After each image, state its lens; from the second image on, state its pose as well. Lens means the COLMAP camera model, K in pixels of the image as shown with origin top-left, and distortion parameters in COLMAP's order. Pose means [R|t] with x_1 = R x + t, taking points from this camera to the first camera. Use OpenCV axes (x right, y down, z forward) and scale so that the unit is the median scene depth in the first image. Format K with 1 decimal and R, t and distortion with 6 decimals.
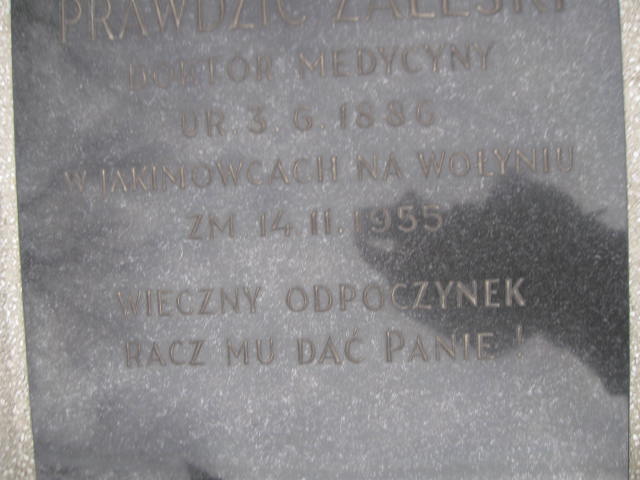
lens RADIAL K [[646.8, 0, 320.0], [0, 646.8, 240.0], [0, 0, 1]] dist [-0.141625, 0.074322]
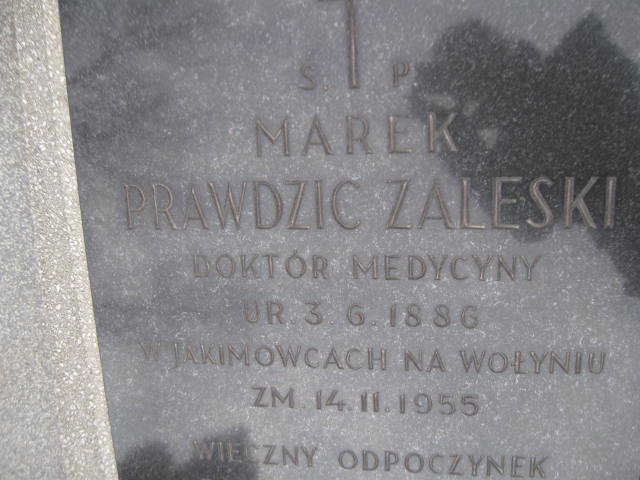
lens RADIAL K [[646.8, 0, 320.0], [0, 646.8, 240.0], [0, 0, 1]] dist [-0.141625, 0.074322]
pose [[0.997075, 0.019426, -0.073916, -0.008833], [-0.003592, 0.977997, 0.208586, -0.537814], [0.076342, -0.207710, 0.975207, -0.038981]]
